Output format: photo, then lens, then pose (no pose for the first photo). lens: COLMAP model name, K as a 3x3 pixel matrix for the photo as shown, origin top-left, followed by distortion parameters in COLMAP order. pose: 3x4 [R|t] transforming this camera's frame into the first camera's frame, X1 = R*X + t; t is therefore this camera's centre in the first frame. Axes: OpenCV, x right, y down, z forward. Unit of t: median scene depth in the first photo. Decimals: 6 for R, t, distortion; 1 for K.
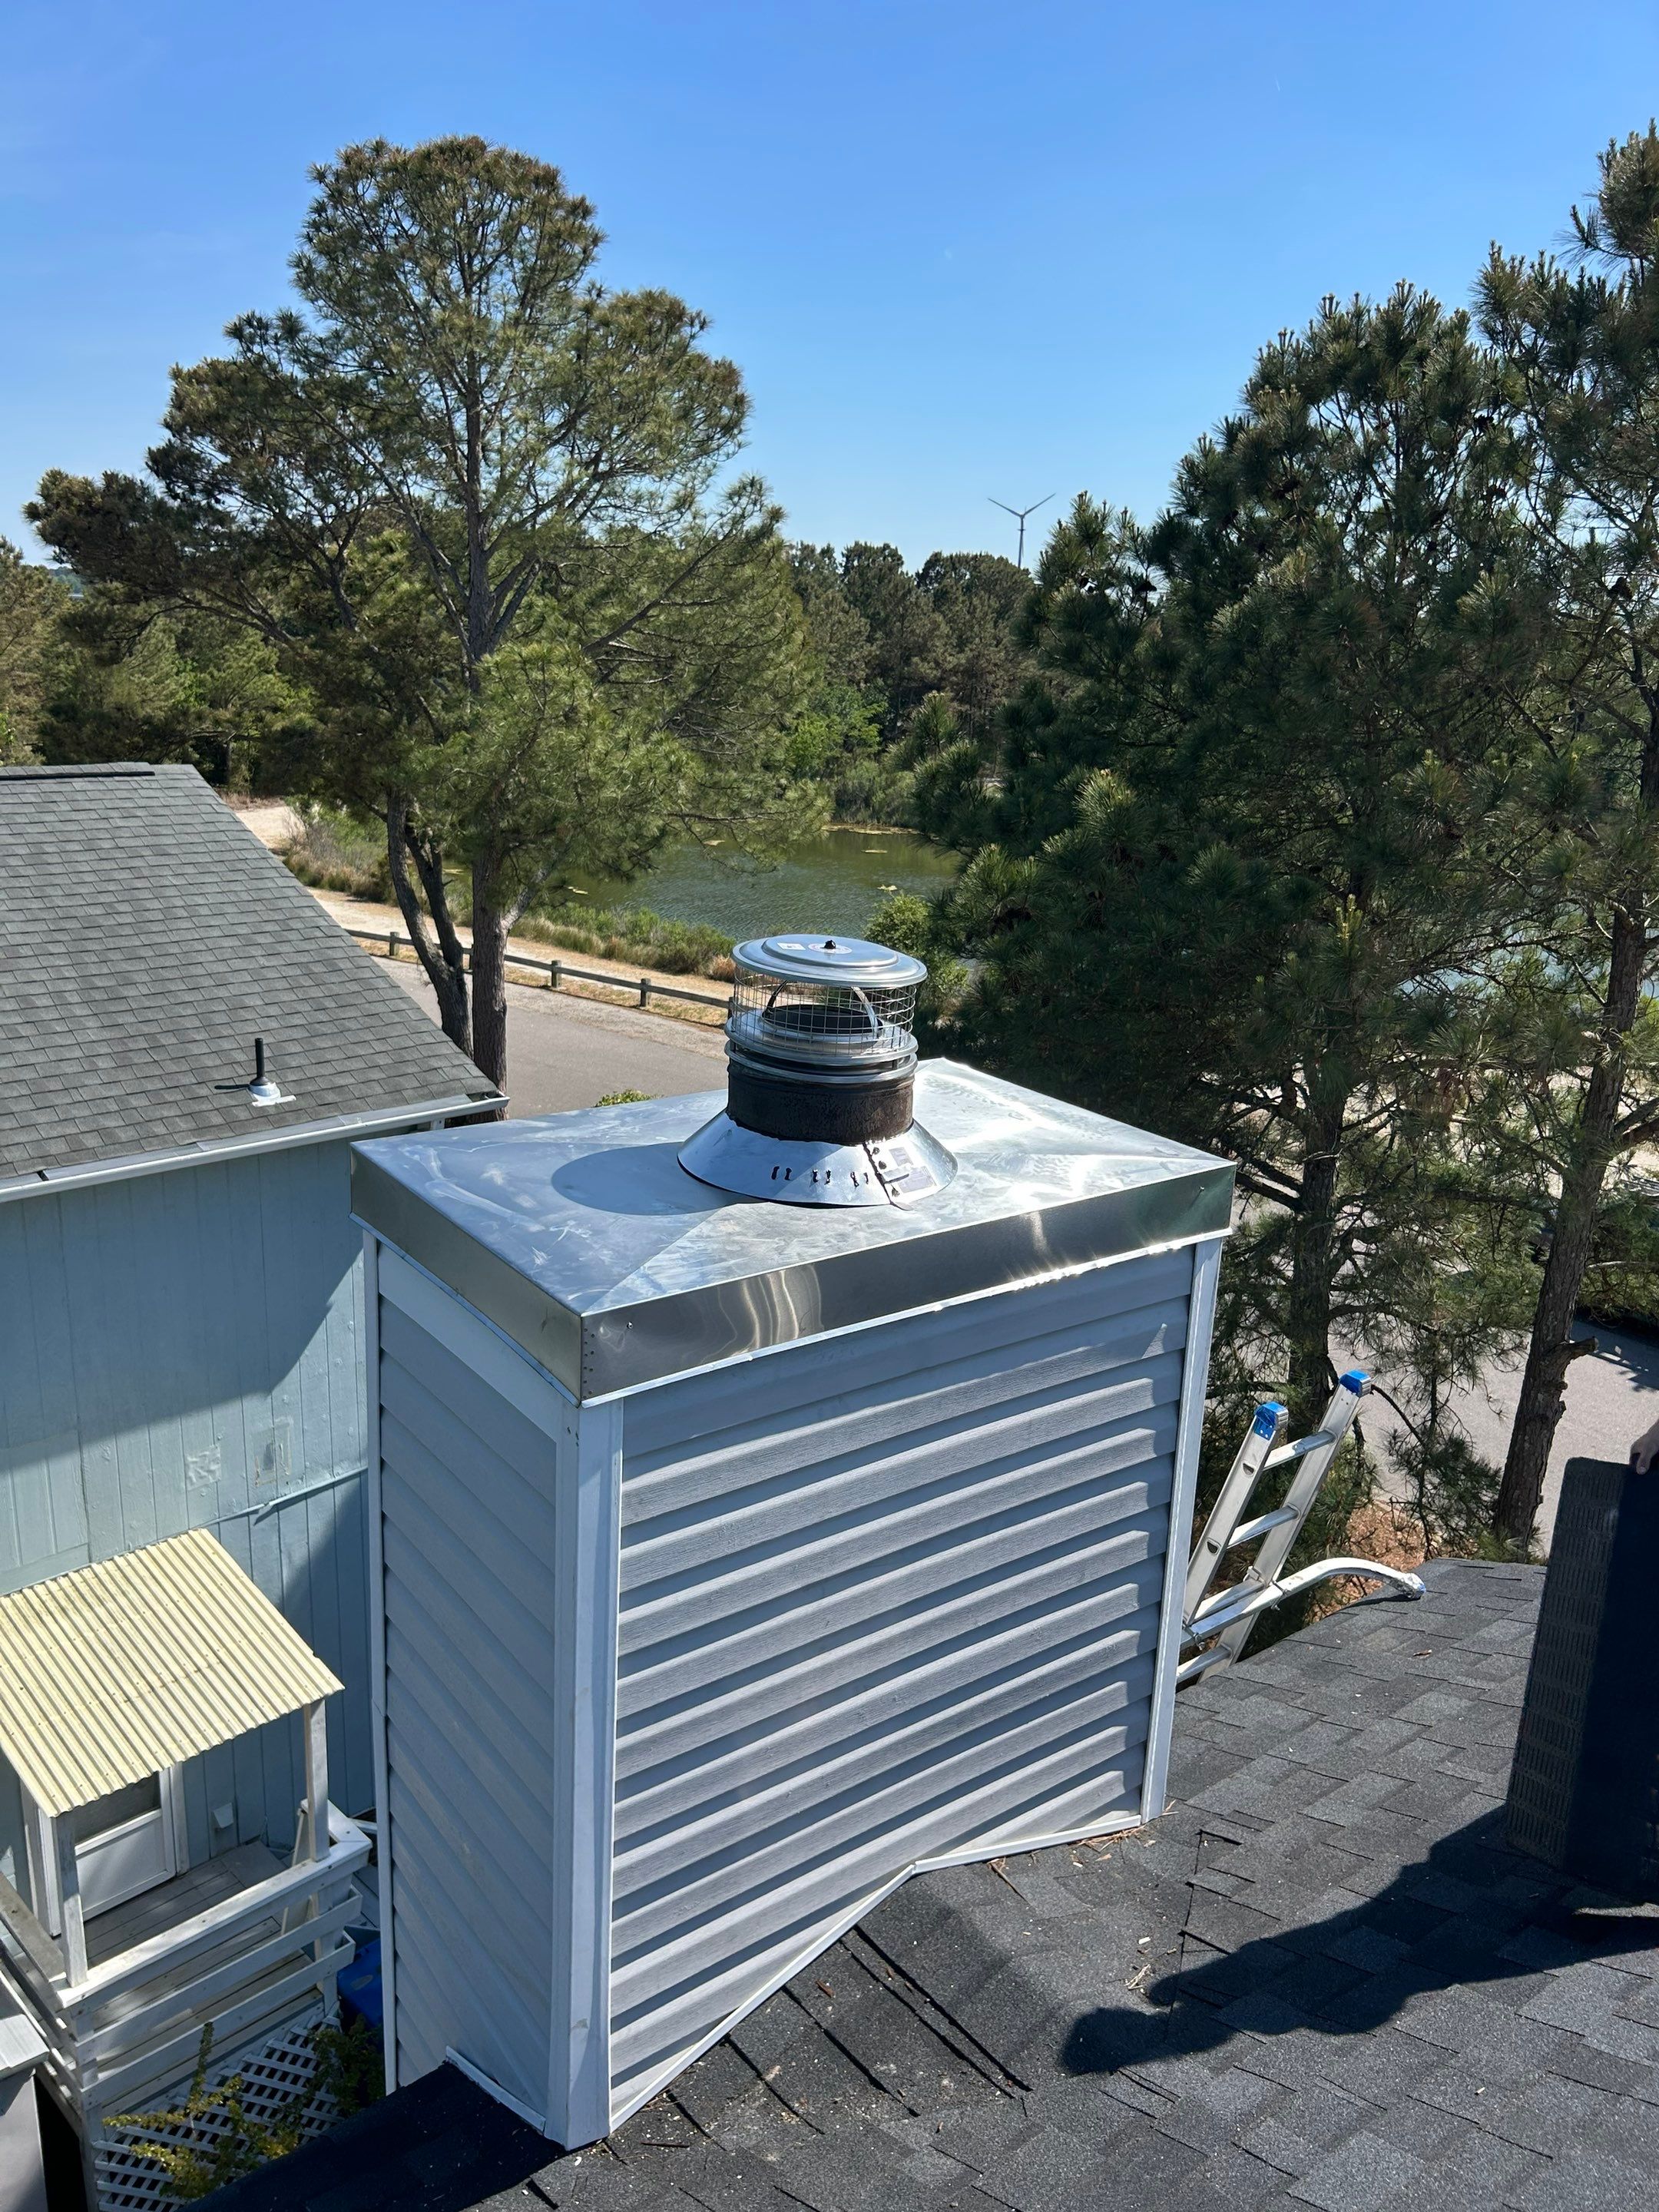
lens RADIAL K [[1686.9, 0, 878.0], [0, 1686.9, 1100.4], [0, 0, 1]] dist [0.029708, -0.096510]
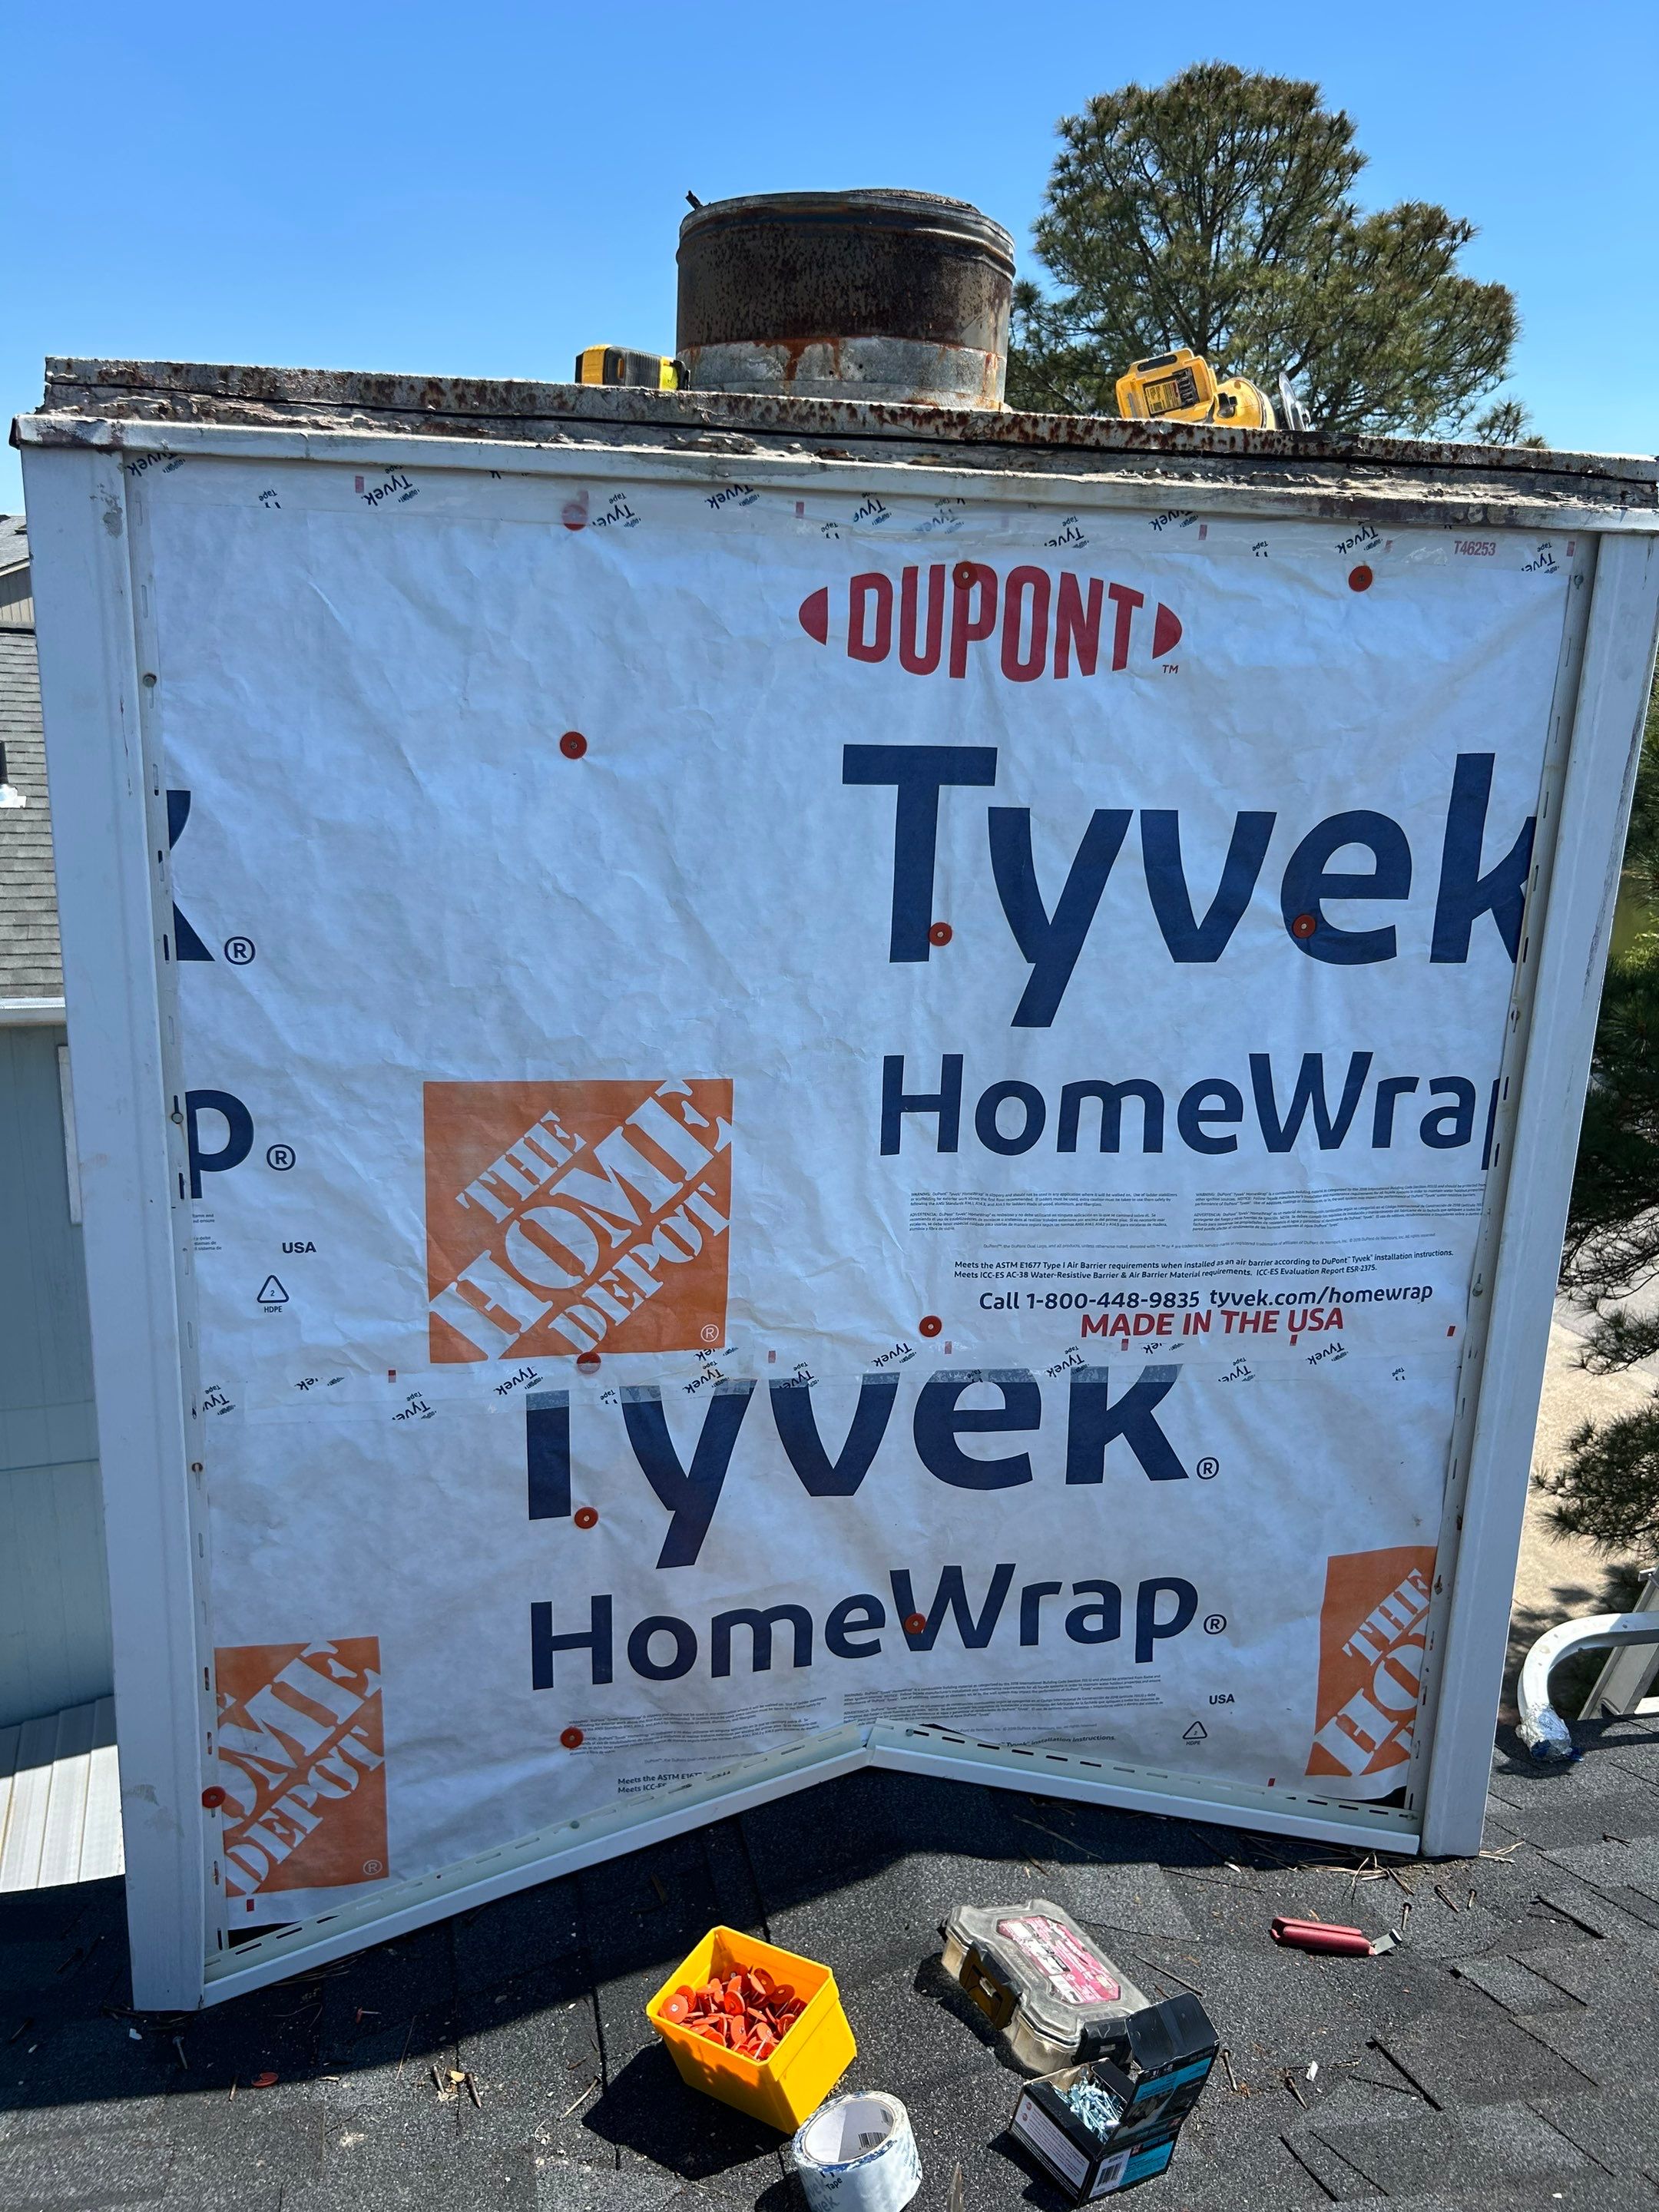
lens RADIAL K [[1725.5, 0, 829.5], [0, 1725.5, 1106.0], [0, 0, 1]] dist [0.001697, -0.002575]
pose [[0.892898, 0.094739, -0.440179, 0.066966], [-0.113828, 0.993353, -0.017100, 0.075875], [0.435634, 0.065373, 0.897747, 0.140115]]
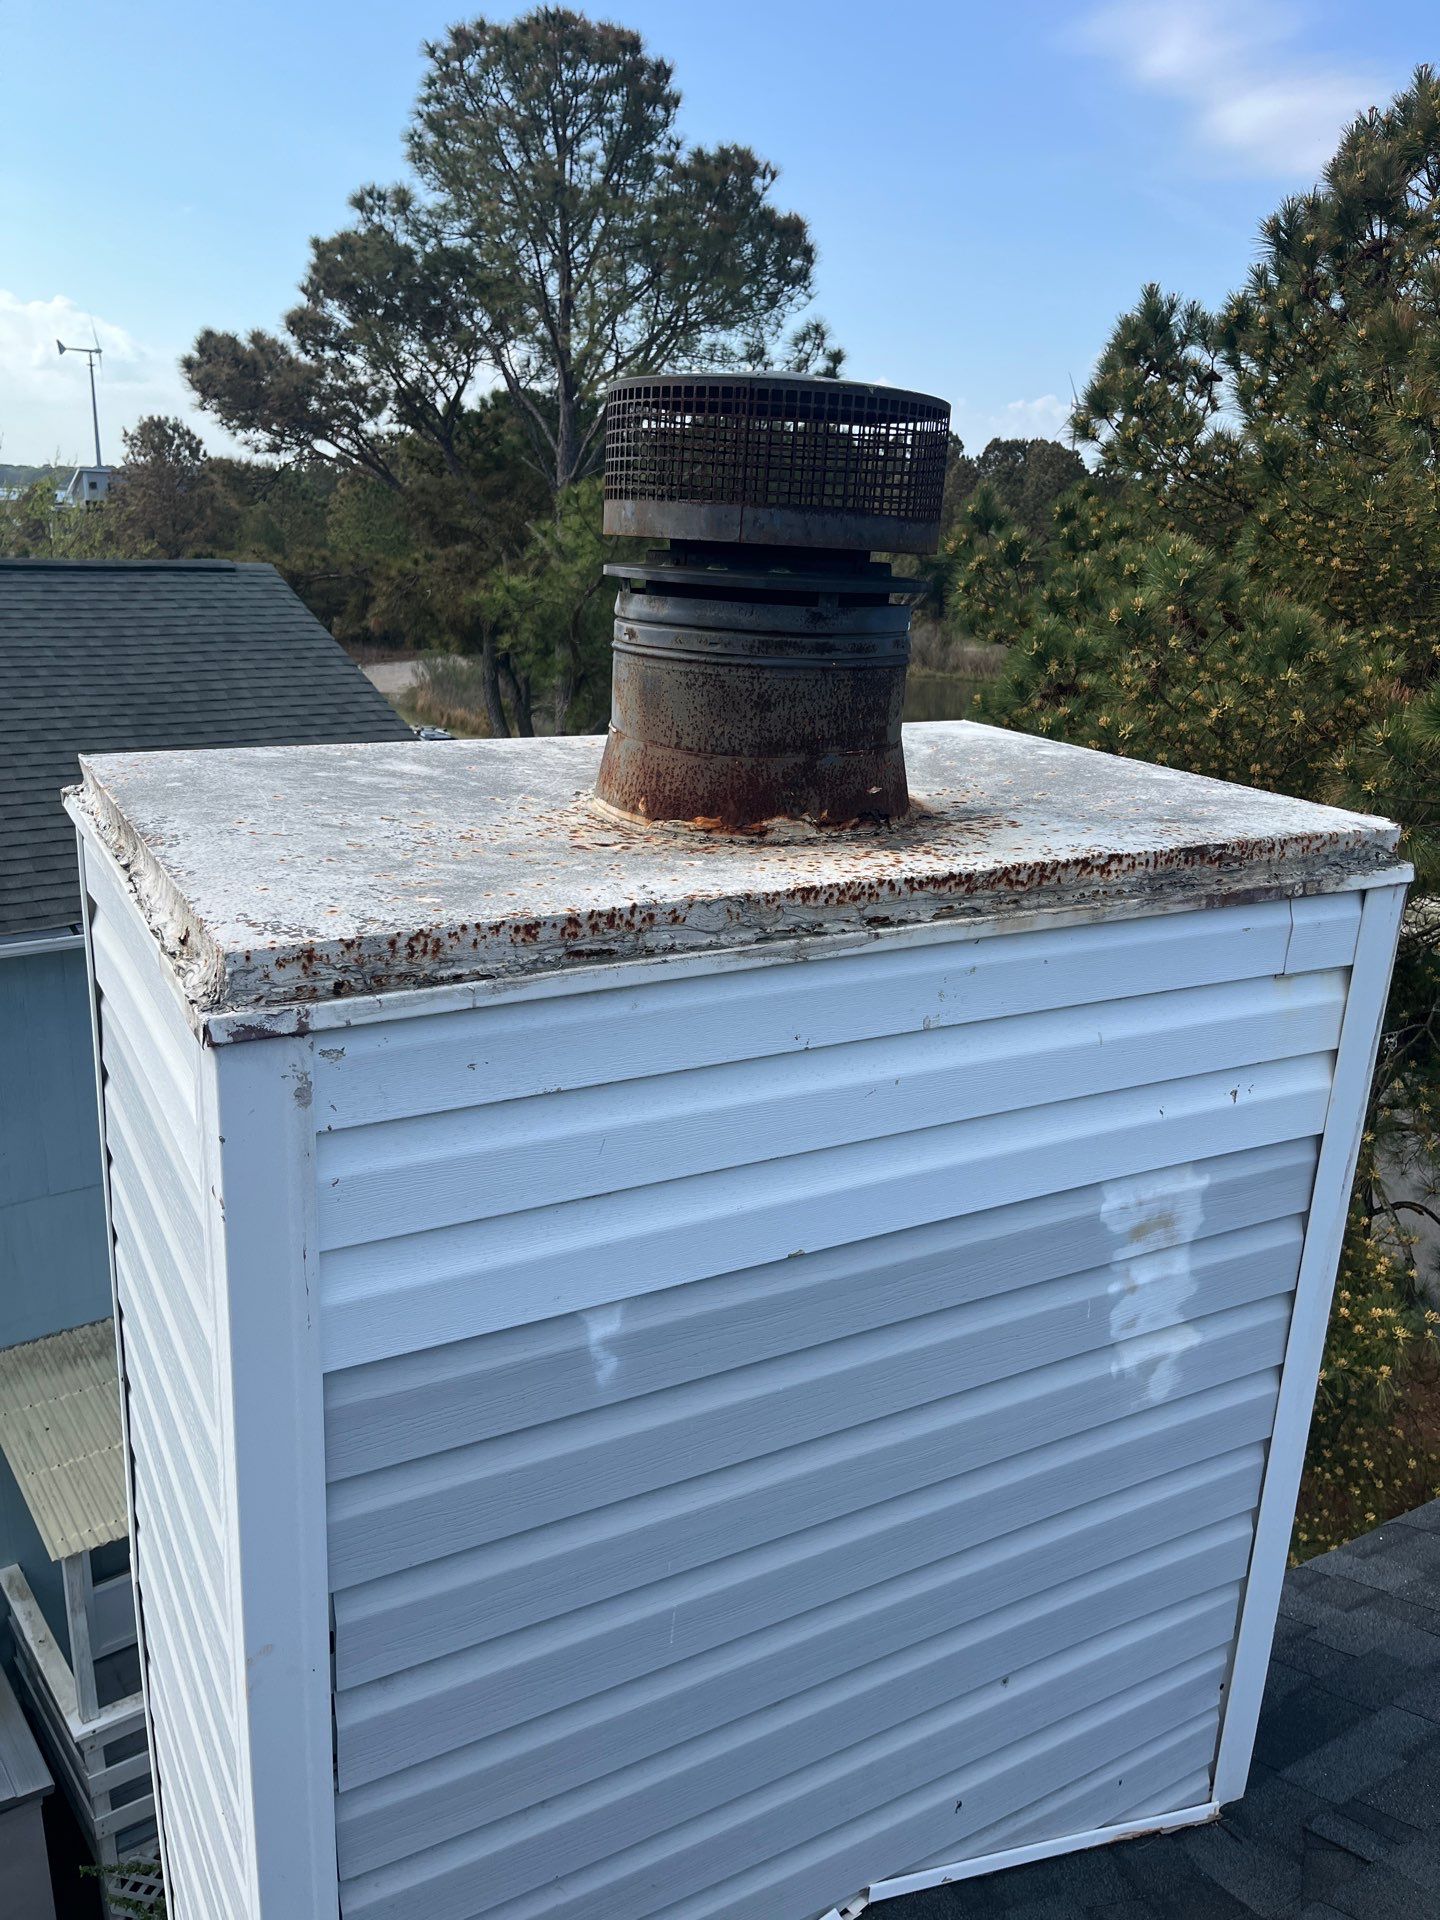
lens RADIAL K [[1467.8, 0, 710.4], [0, 1467.8, 955.3], [0, 0, 1]] dist [0.069870, -0.128748]
pose [[0.989024, 0.029448, -0.144793, 0.007816], [-0.027365, 0.999492, 0.016361, 0.024668], [0.145201, -0.012220, 0.989327, 0.123048]]
